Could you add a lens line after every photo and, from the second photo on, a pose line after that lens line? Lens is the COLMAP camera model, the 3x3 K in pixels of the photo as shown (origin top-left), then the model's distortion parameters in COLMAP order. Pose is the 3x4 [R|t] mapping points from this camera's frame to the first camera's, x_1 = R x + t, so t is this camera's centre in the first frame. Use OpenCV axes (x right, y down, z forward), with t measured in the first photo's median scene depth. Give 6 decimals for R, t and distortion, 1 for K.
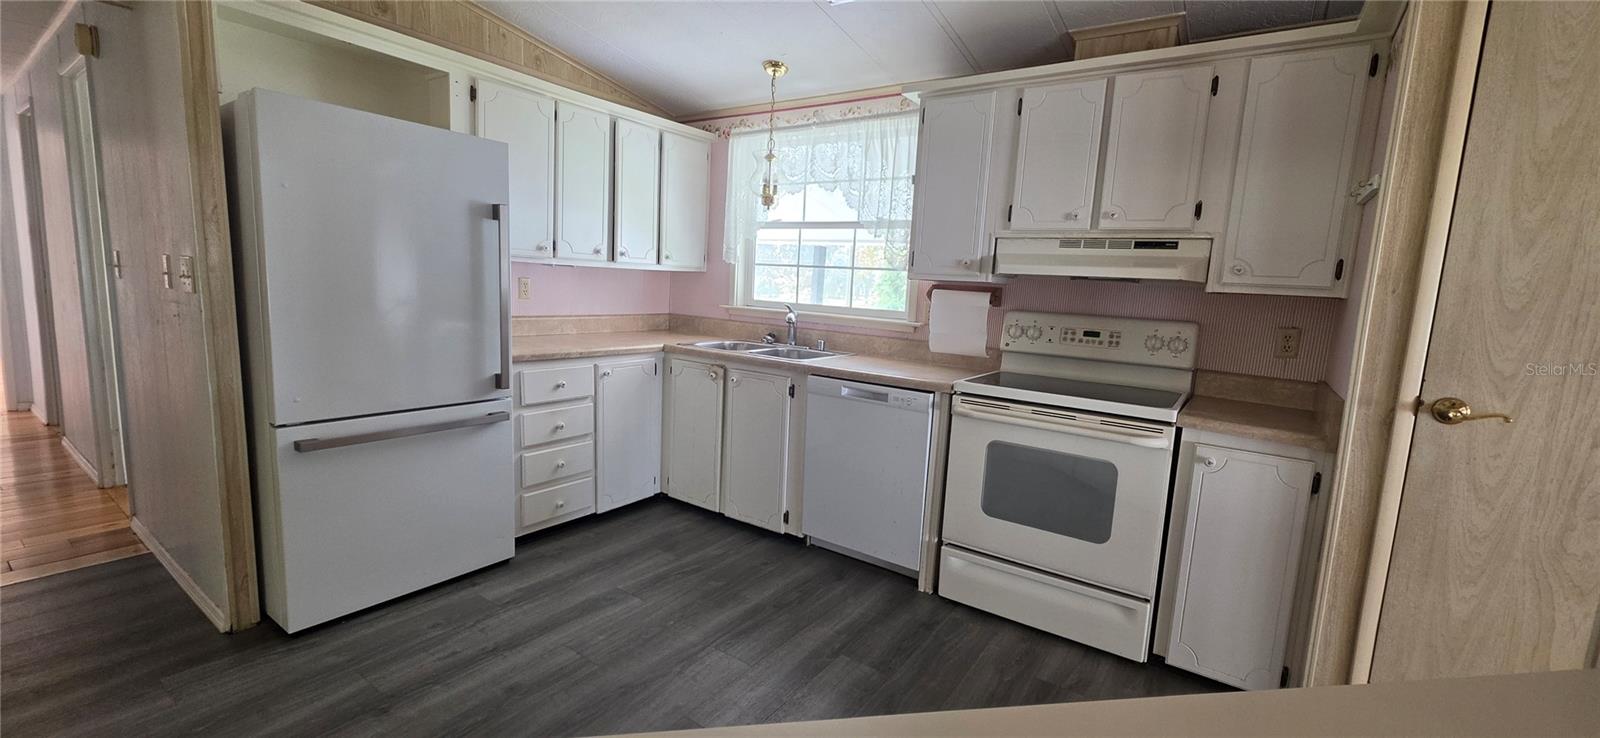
lens RADIAL K [[640.5, 0, 788.0], [0, 640.5, 370.2], [0, 0, 1]] dist [0.002810, -0.000062]
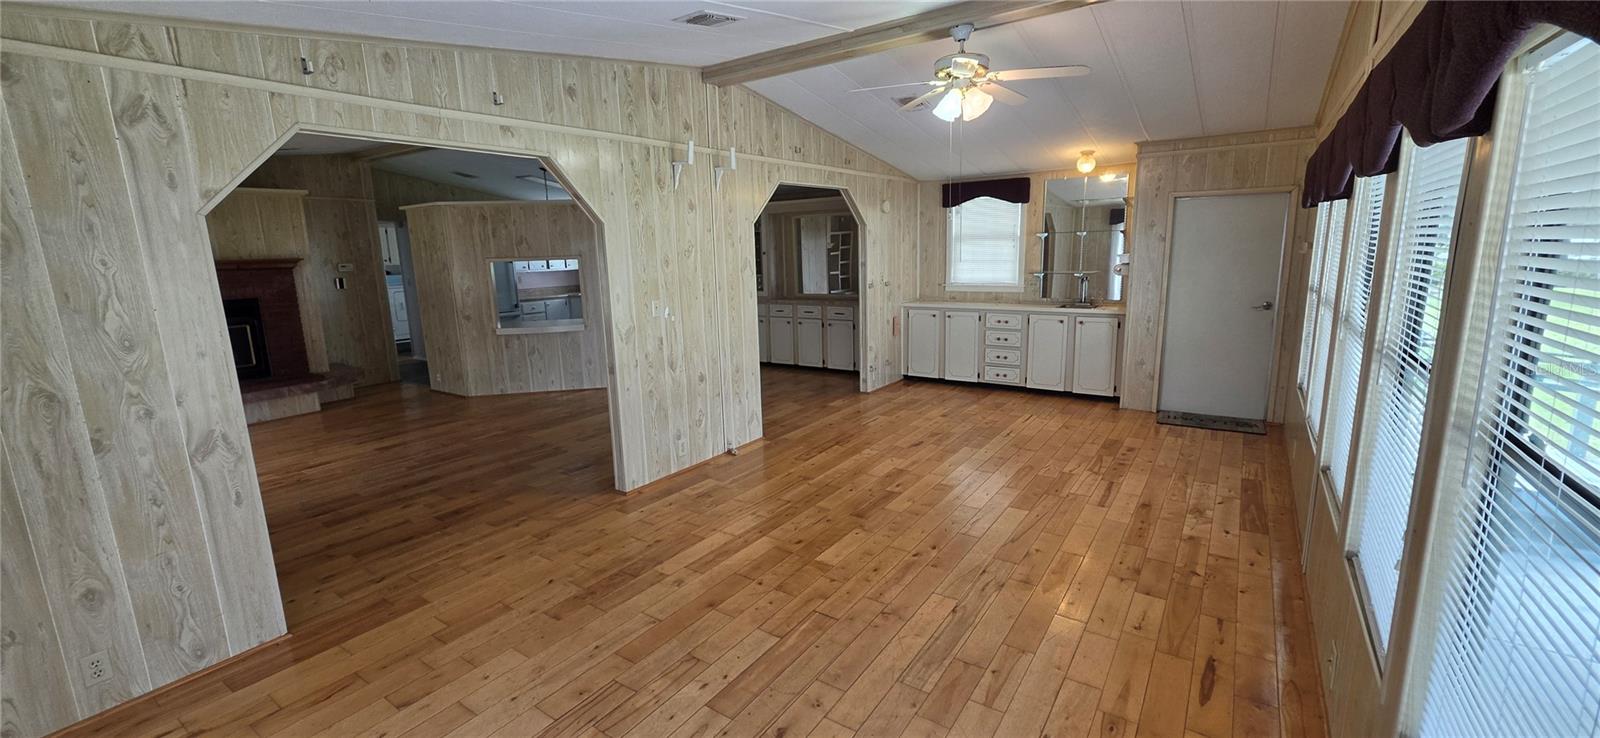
lens RADIAL K [[640.5, 0, 798.2], [0, 640.5, 371.2], [0, 0, 1]] dist [0.002810, -0.000062]
pose [[0.996767, -0.080270, 0.003545, 0.983103], [0.079990, 0.995513, 0.050554, 0.290965], [-0.007587, -0.050107, 0.998715, -2.375779]]
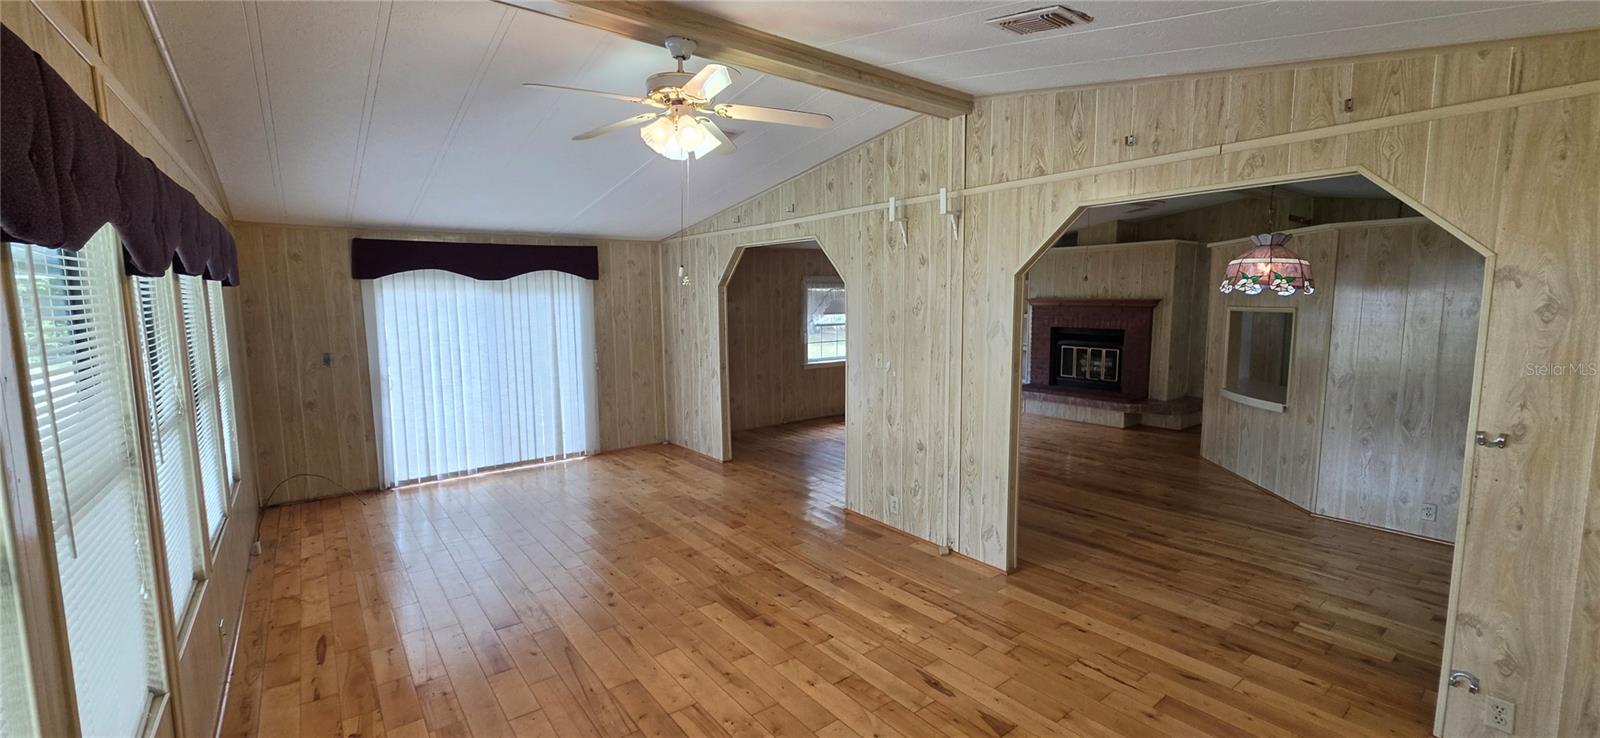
lens RADIAL K [[640.5, 0, 802.6], [0, 640.5, 371.2], [0, 0, 1]] dist [0.002810, -0.000062]
pose [[-0.282772, 0.061166, -0.957235, 2.187301], [-0.145824, 0.983623, 0.105929, 0.089503], [0.948038, 0.169541, -0.269222, -0.692805]]
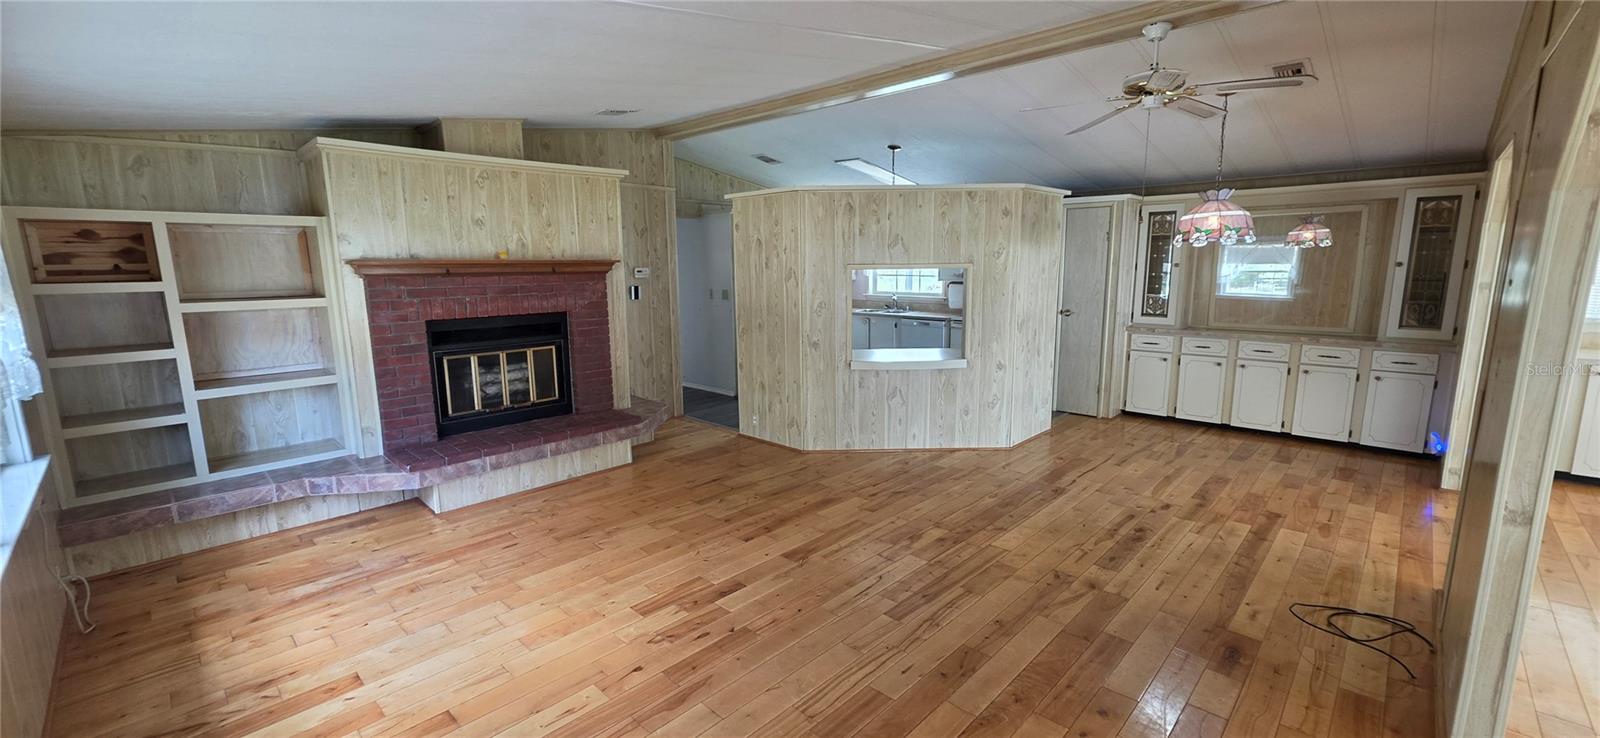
lens RADIAL K [[640.5, 0, 801.5], [0, 640.5, 373.7], [0, 0, 1]] dist [0.002810, -0.000062]
pose [[0.988605, -0.034094, -0.146621, 0.002605], [0.038716, 0.998835, 0.028787, 0.142621], [0.145469, -0.034136, 0.988774, -1.713652]]
